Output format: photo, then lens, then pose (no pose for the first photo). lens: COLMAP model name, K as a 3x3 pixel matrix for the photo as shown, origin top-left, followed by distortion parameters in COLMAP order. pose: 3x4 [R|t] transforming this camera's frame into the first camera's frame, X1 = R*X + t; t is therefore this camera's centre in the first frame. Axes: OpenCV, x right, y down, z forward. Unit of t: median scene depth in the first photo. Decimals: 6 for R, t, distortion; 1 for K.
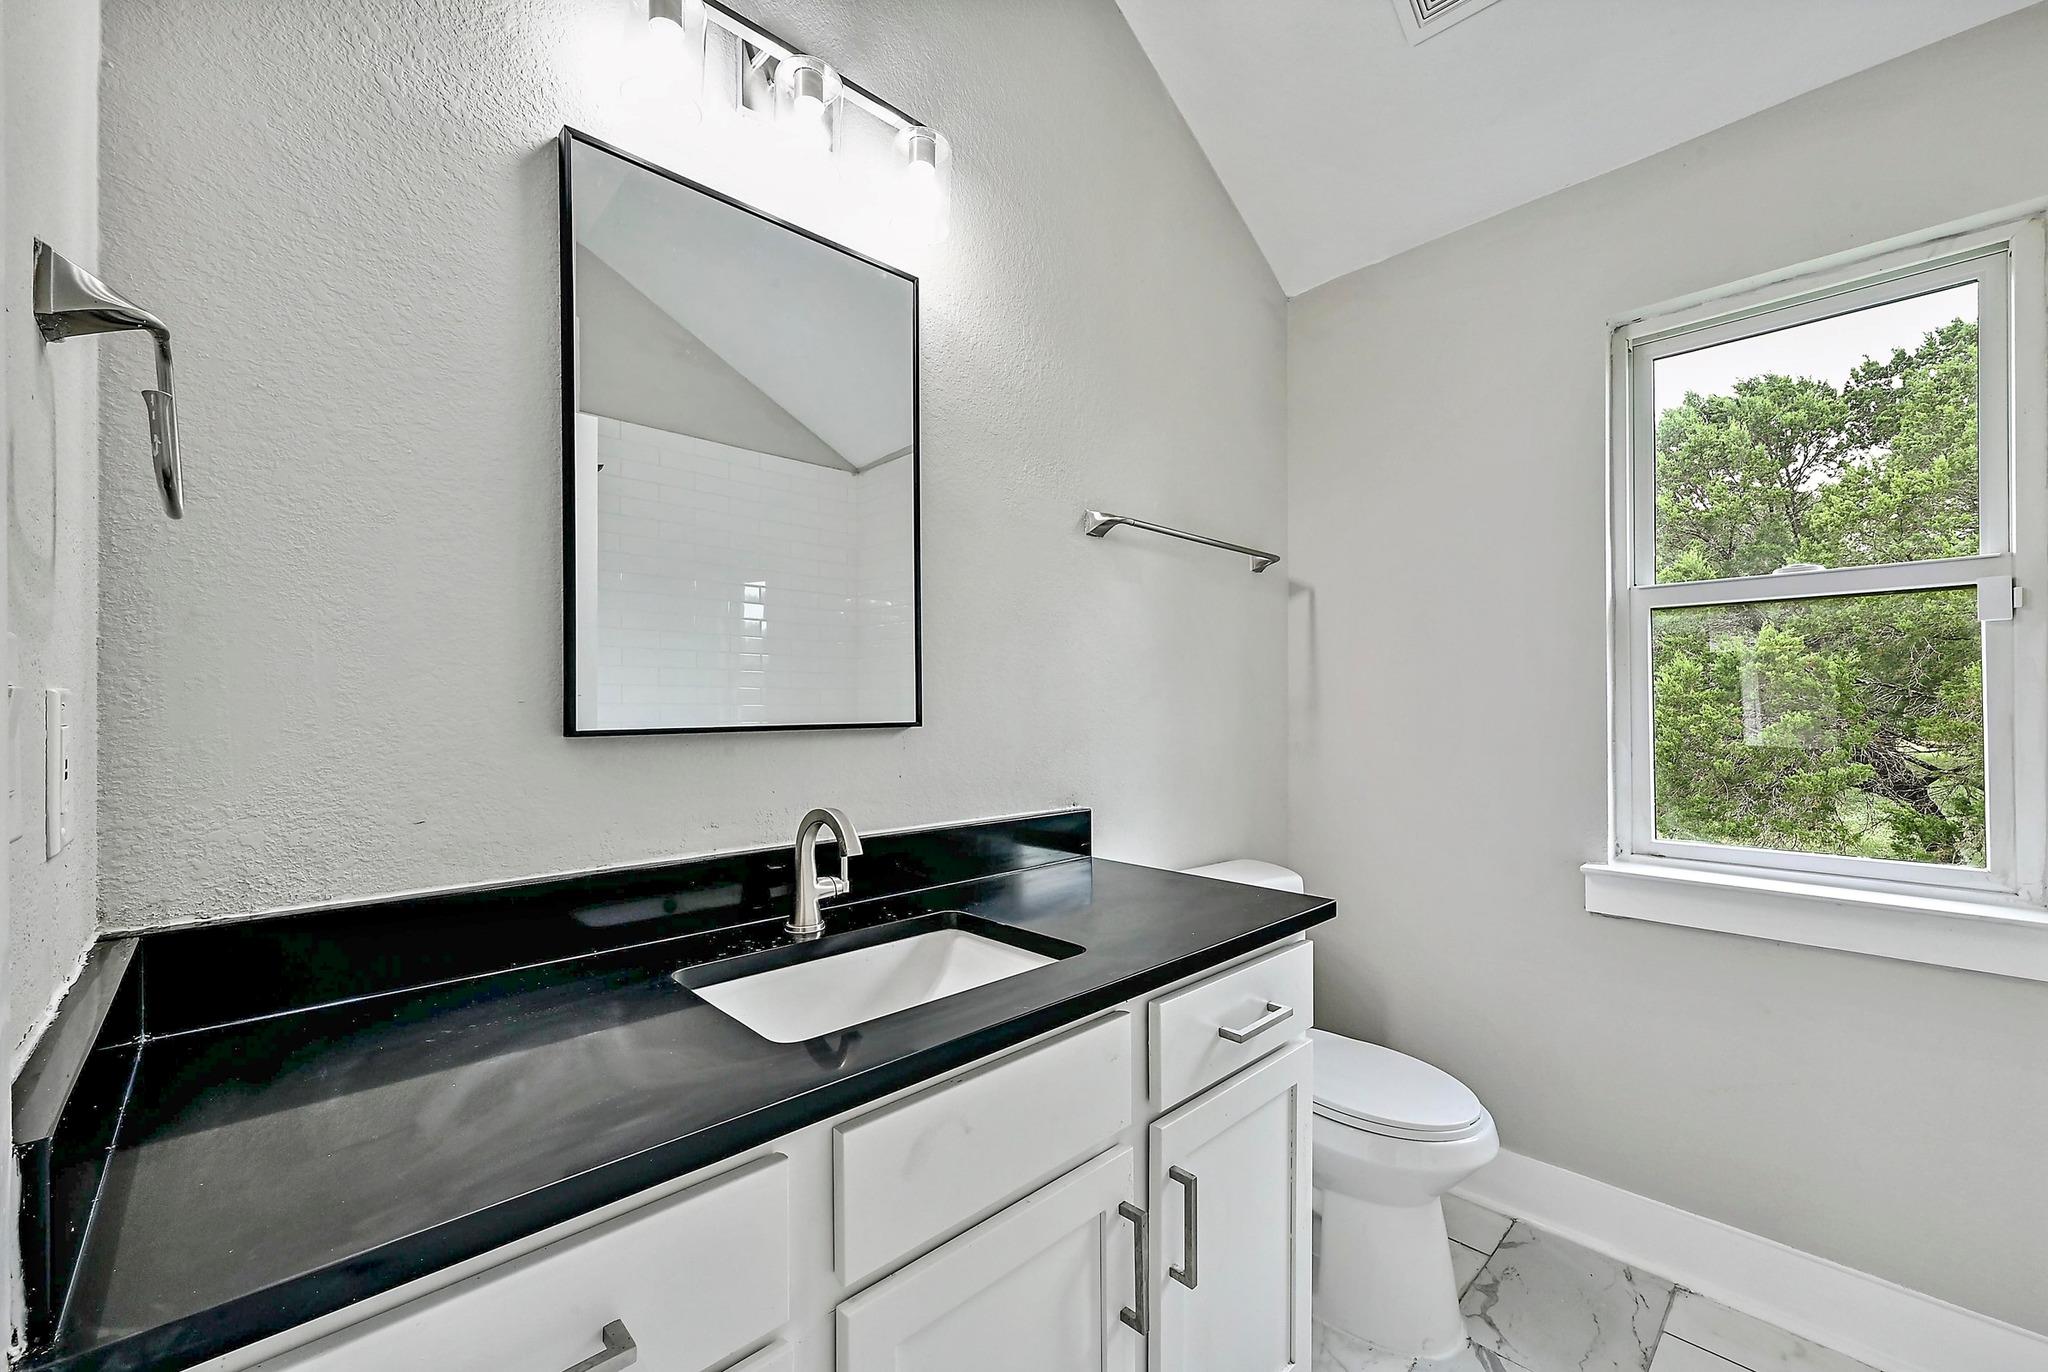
lens RADIAL K [[823.7, 0, 1016.4], [0, 823.7, 696.0], [0, 0, 1]] dist [0.001433, 0.001040]
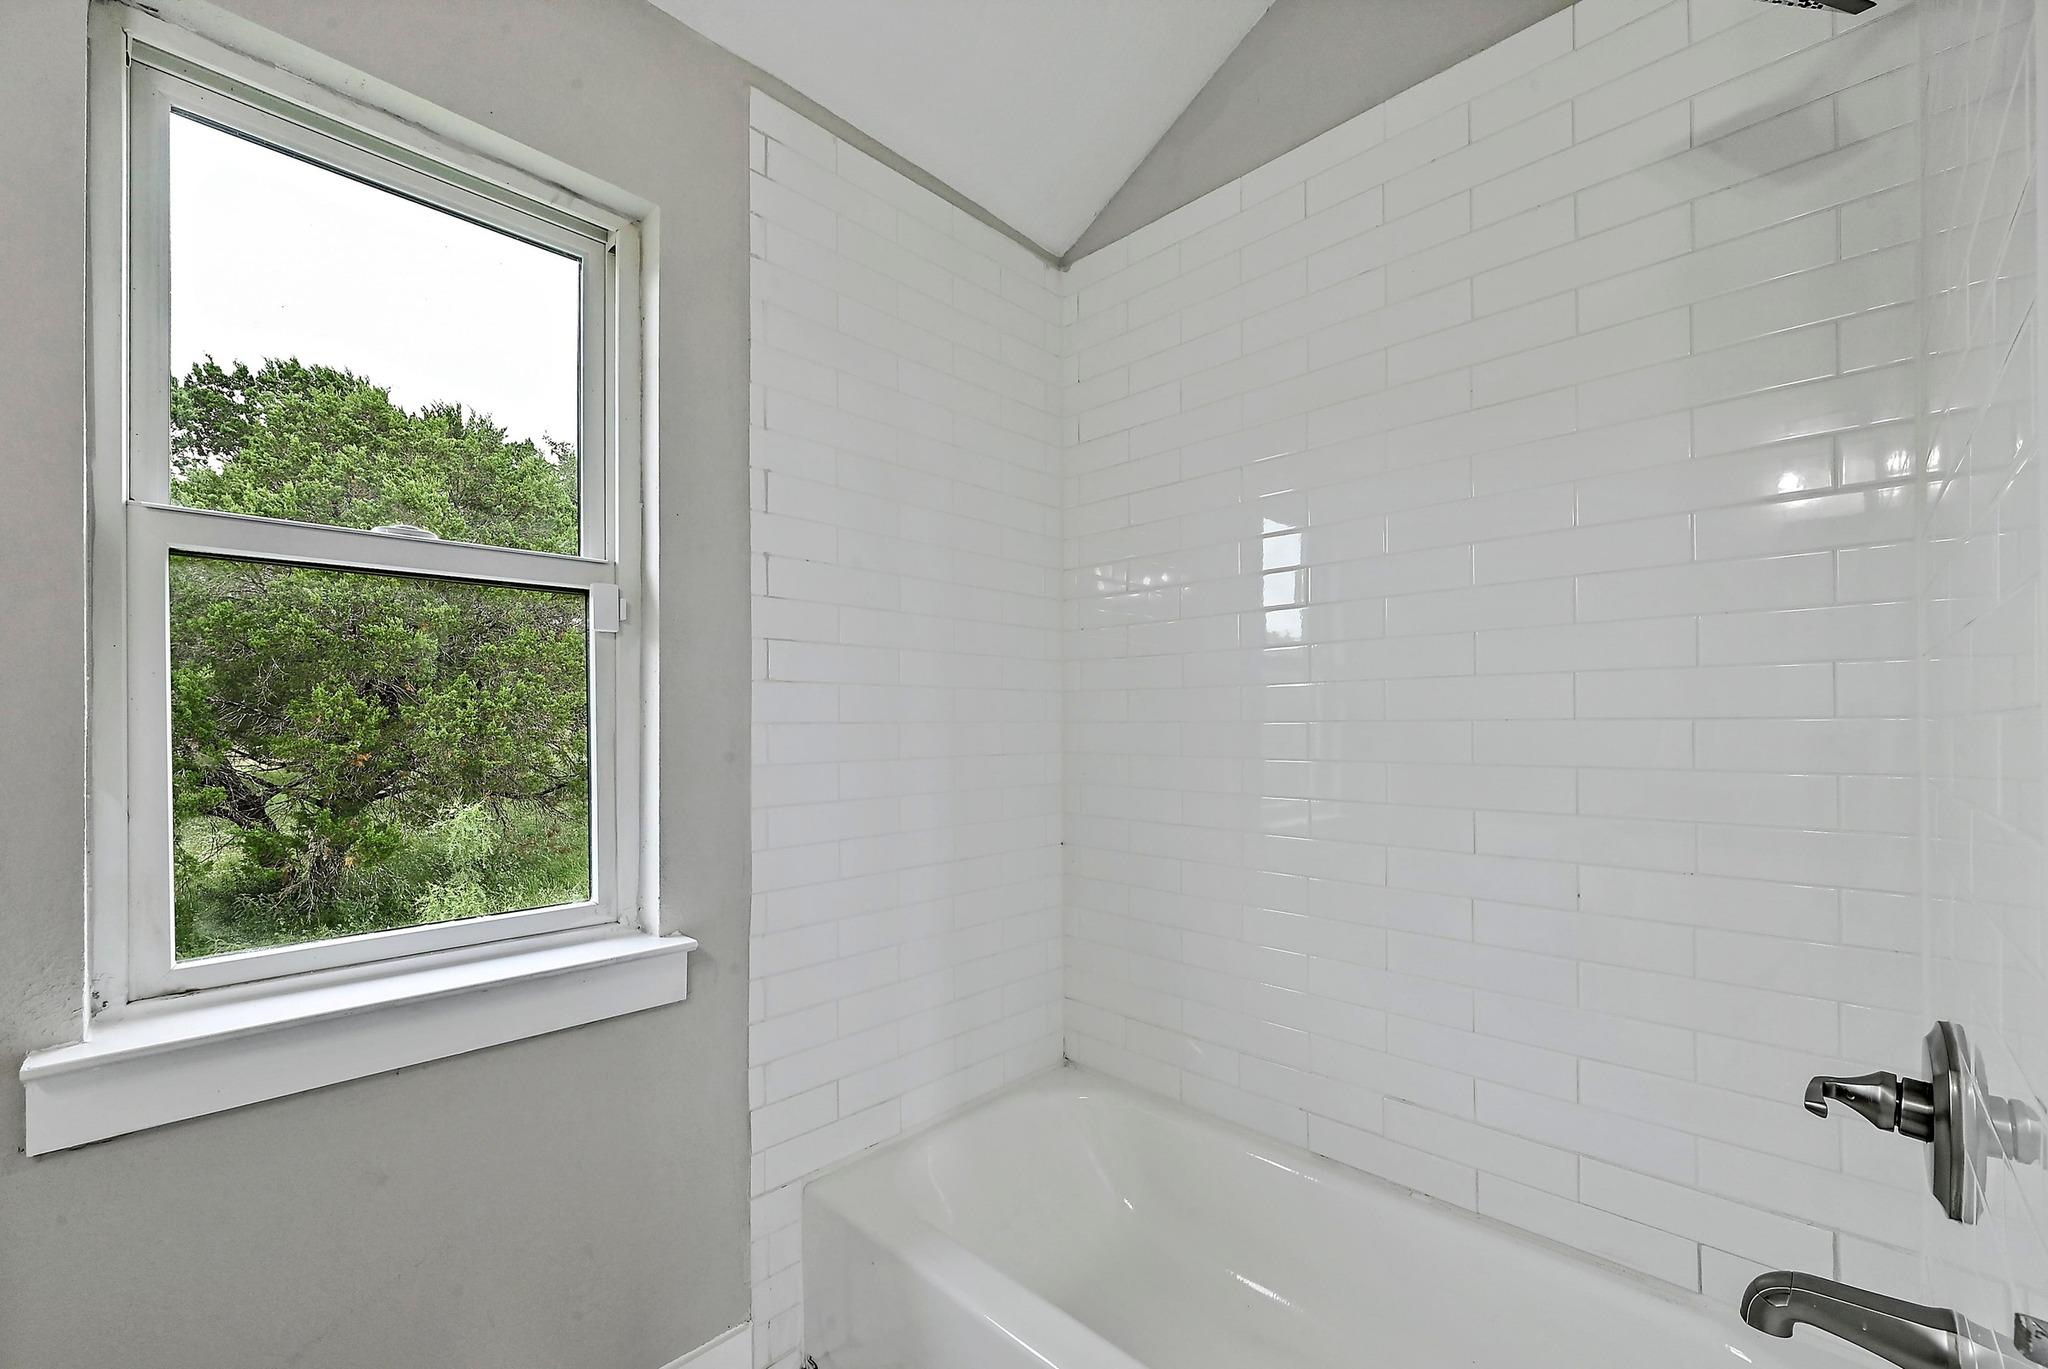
lens RADIAL K [[823.7, 0, 1023.3], [0, 823.7, 715.7], [0, 0, 1]] dist [0.001433, 0.001040]
pose [[-0.041323, 0.006473, 0.999125, 0.052640], [-0.007431, 0.999949, -0.006786, 0.001459], [-0.999118, -0.007705, -0.041273, 0.124248]]
